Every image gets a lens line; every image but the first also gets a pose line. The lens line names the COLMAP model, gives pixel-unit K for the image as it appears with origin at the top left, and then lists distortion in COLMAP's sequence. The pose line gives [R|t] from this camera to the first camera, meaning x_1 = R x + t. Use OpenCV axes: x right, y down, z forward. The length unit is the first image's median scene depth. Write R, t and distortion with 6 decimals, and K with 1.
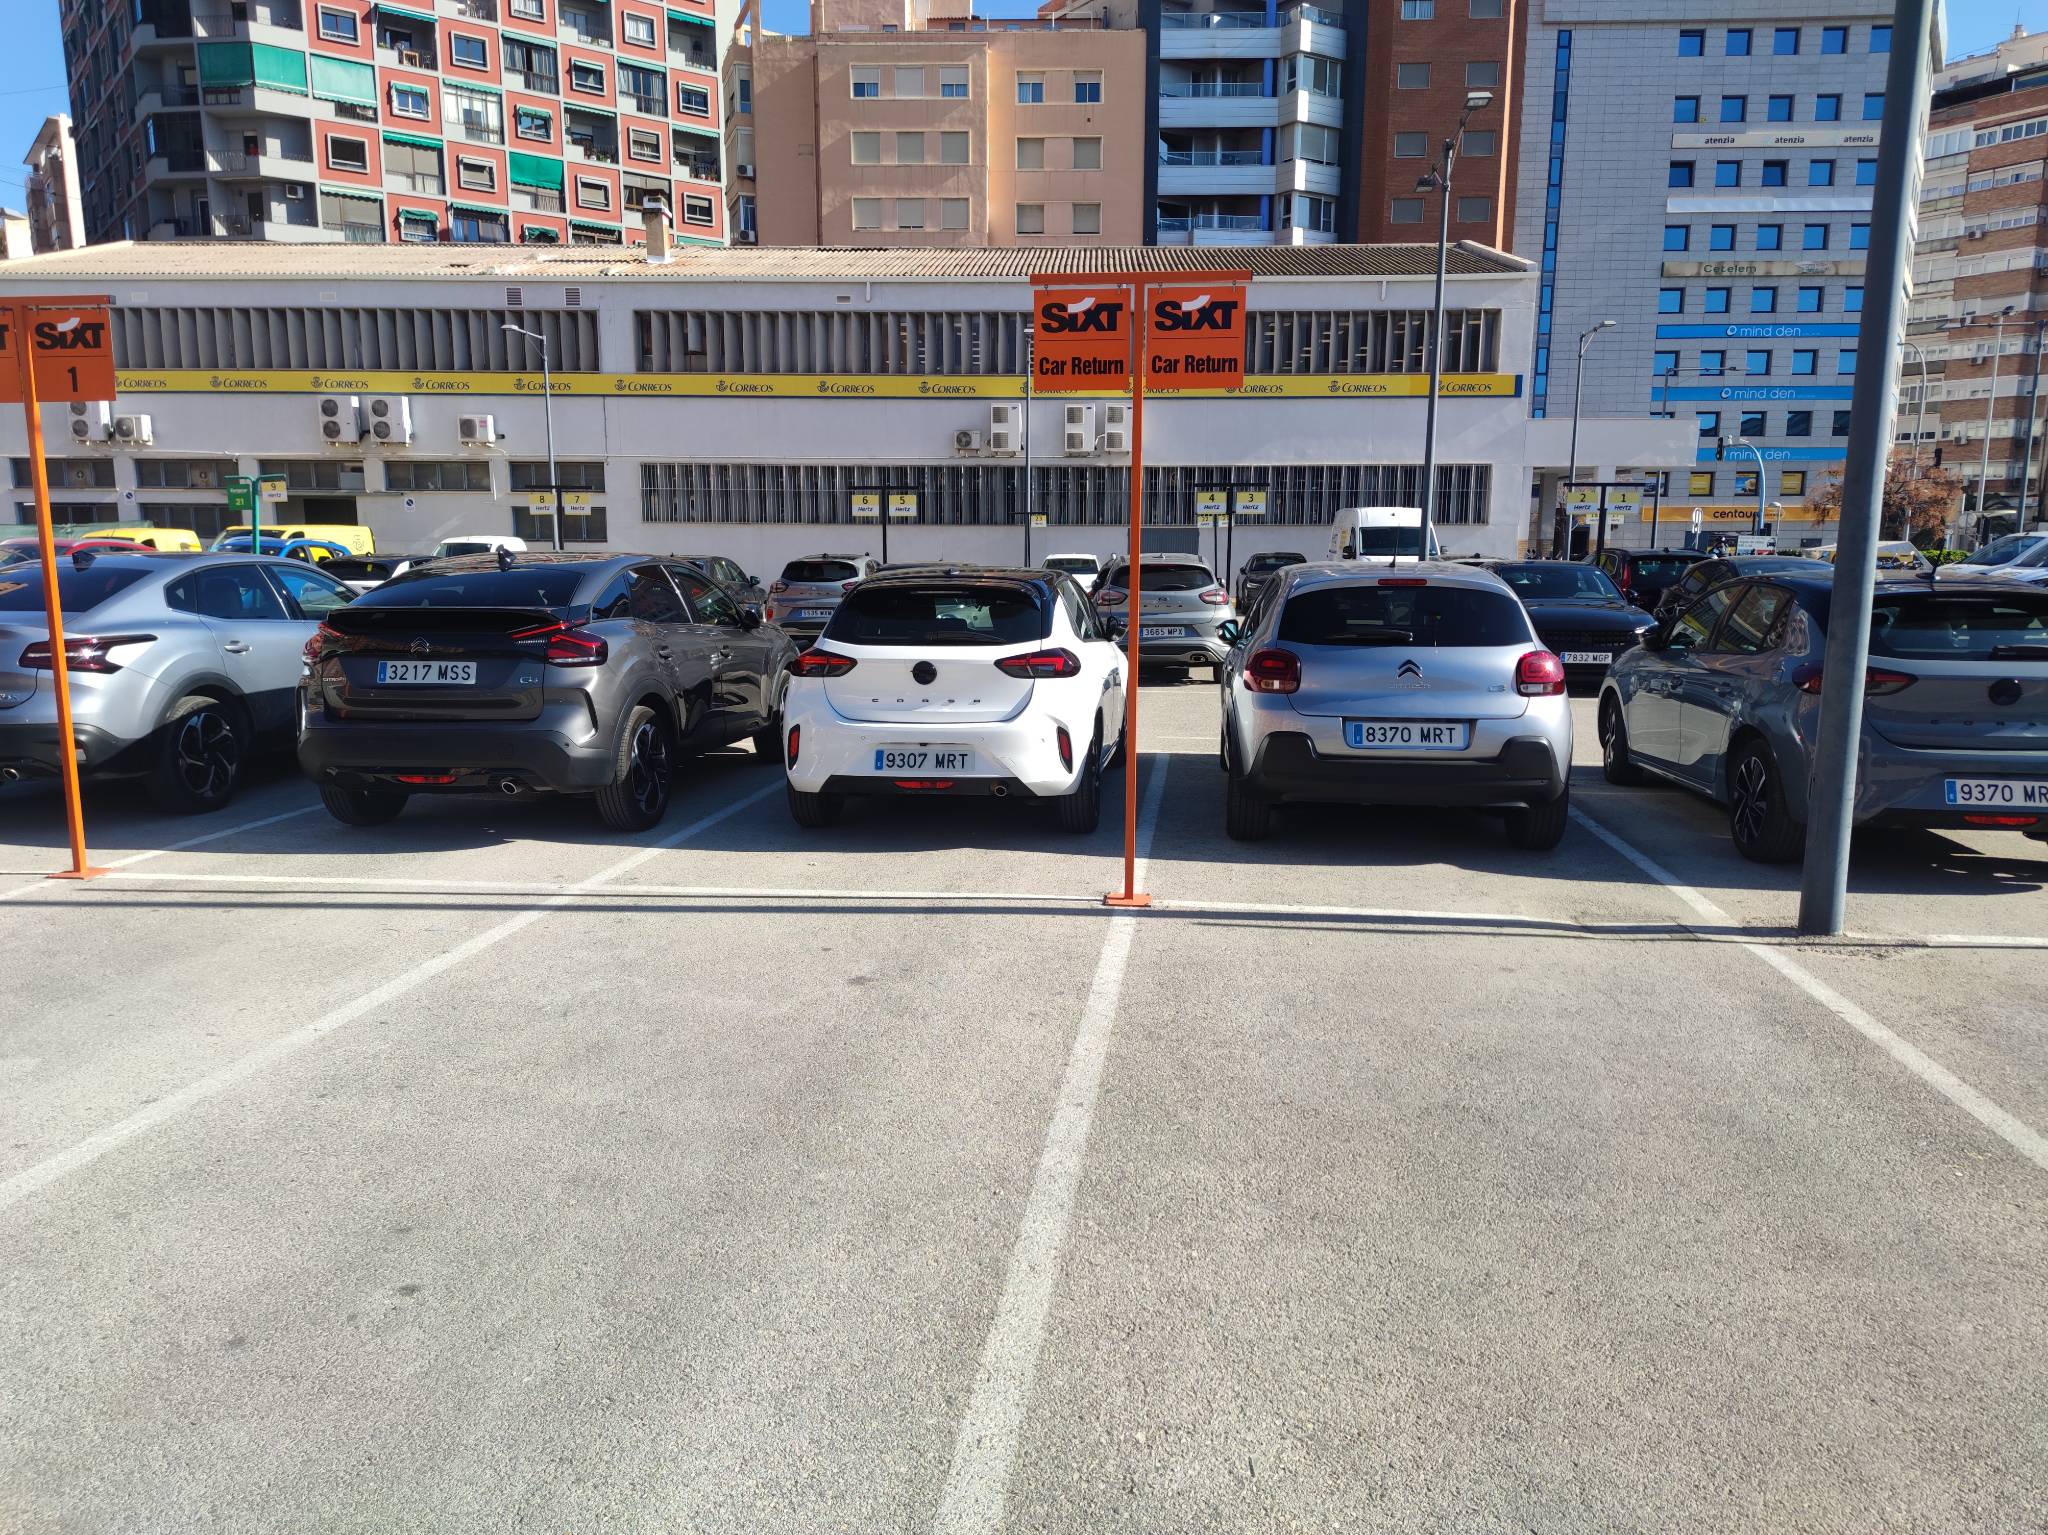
lens RADIAL K [[1434.2, 0, 1042.8], [0, 1434.2, 752.8], [0, 0, 1]] dist [0.037588, -0.038469]
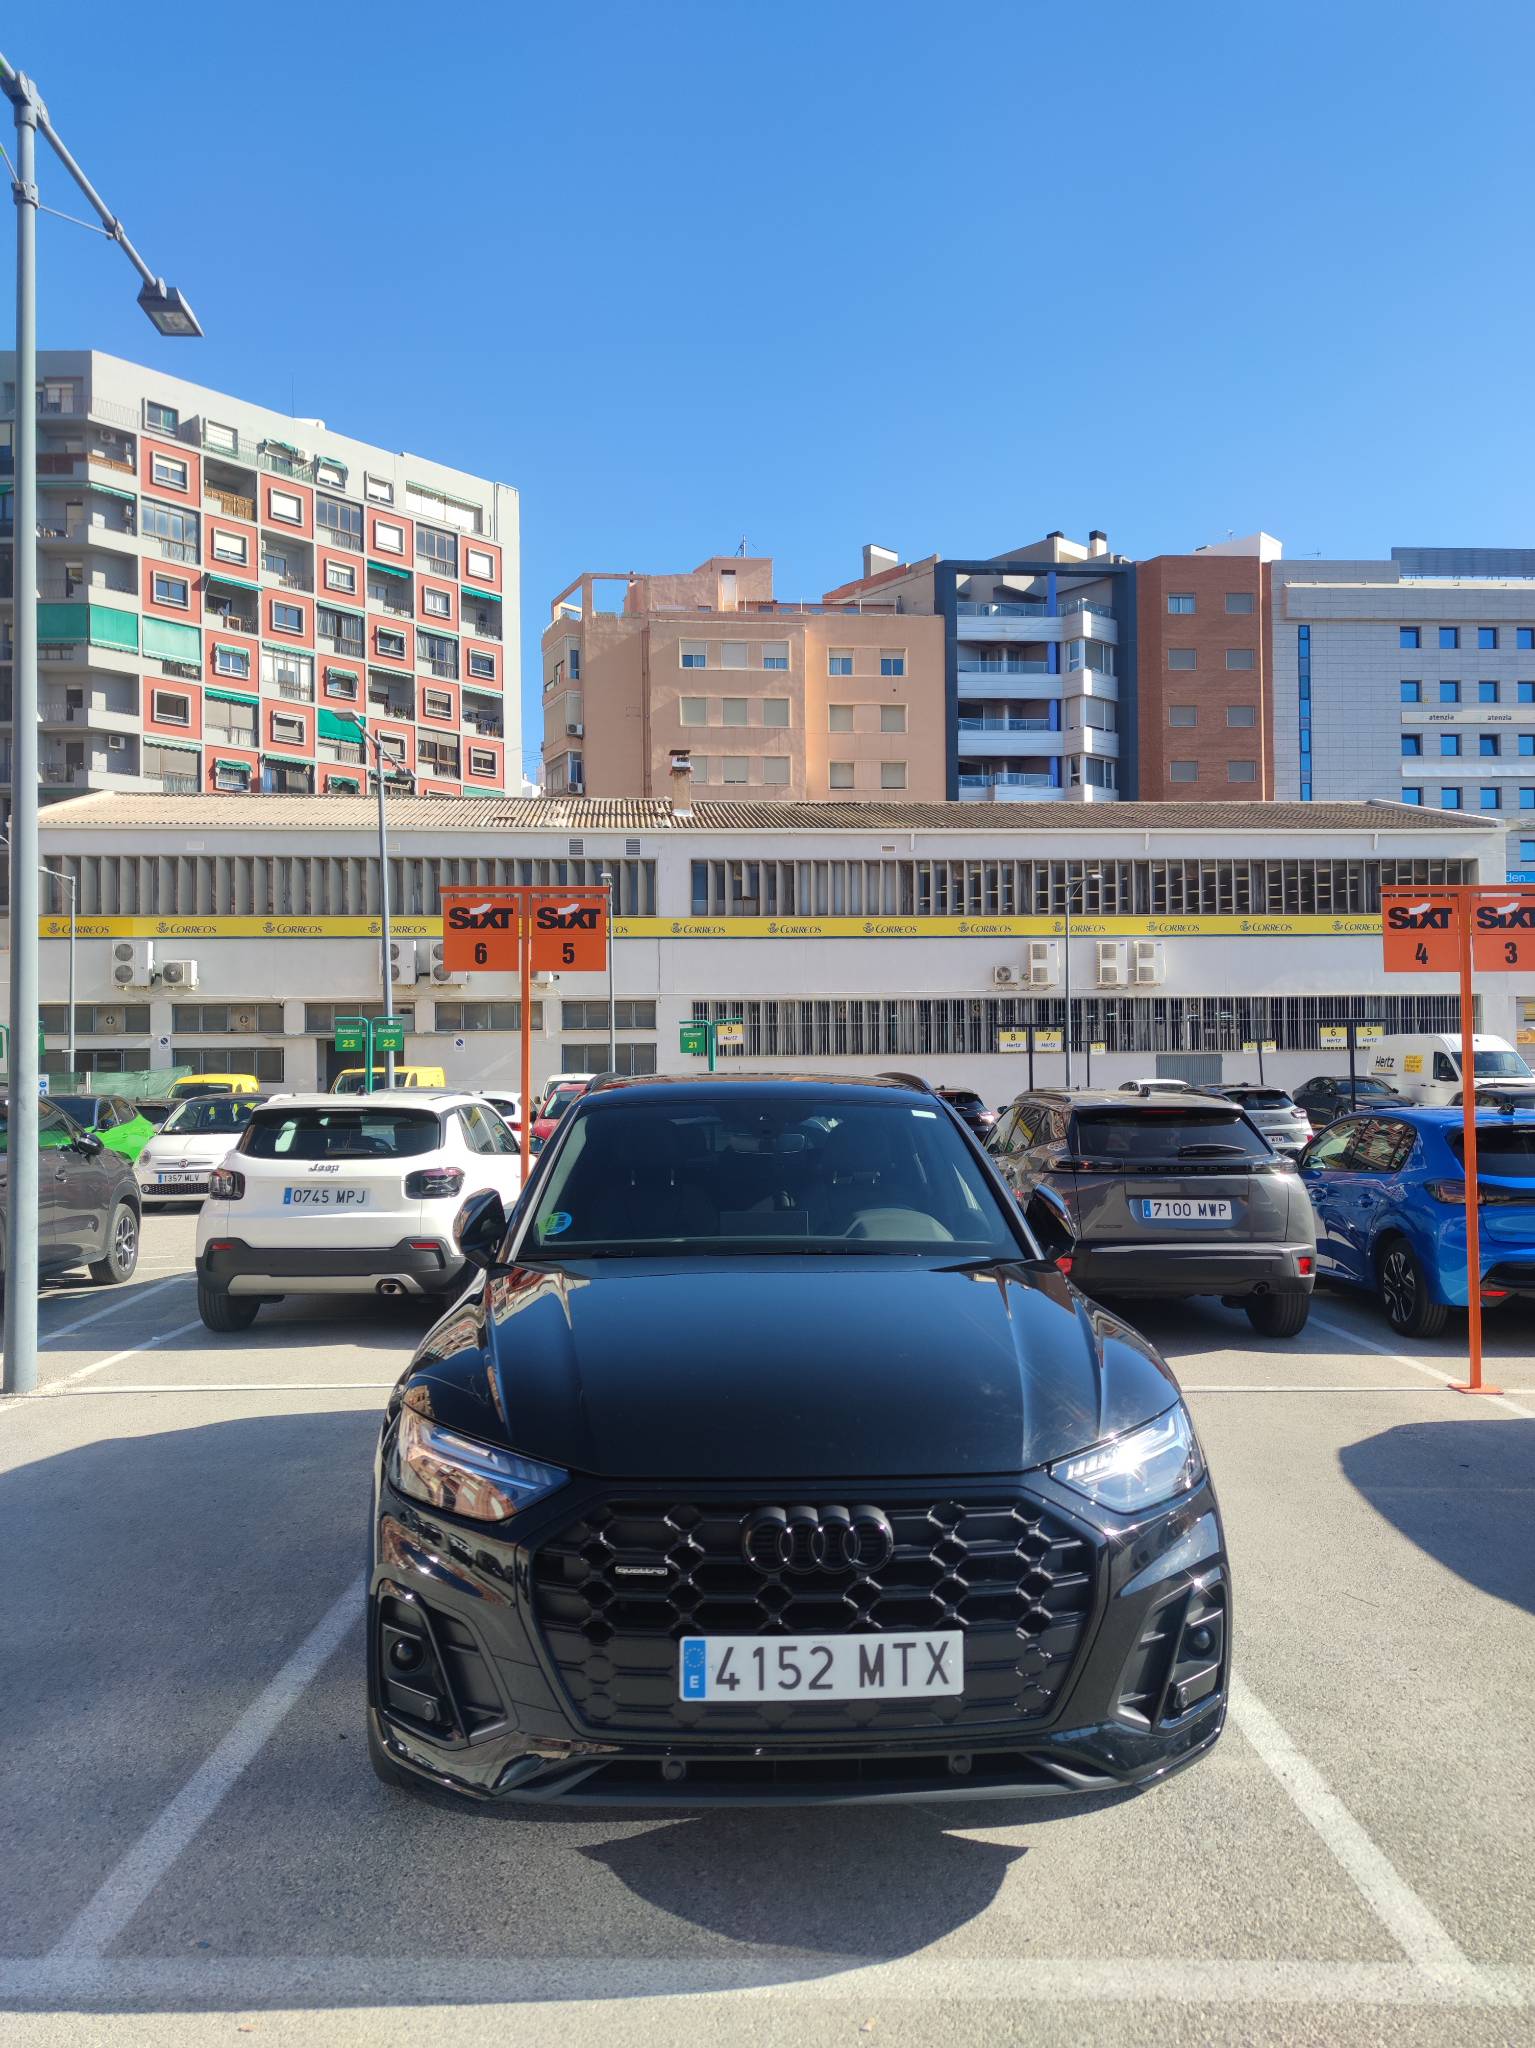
lens RADIAL K [[1434.2, 0, 783.2], [0, 1434.2, 1002.4], [0, 0, 1]] dist [0.037588, -0.038469]
pose [[0.990128, -0.012023, 0.139649, -0.209675], [0.038903, 0.980743, -0.191388, -0.000653], [-0.134659, 0.194931, 0.971529, -0.003081]]
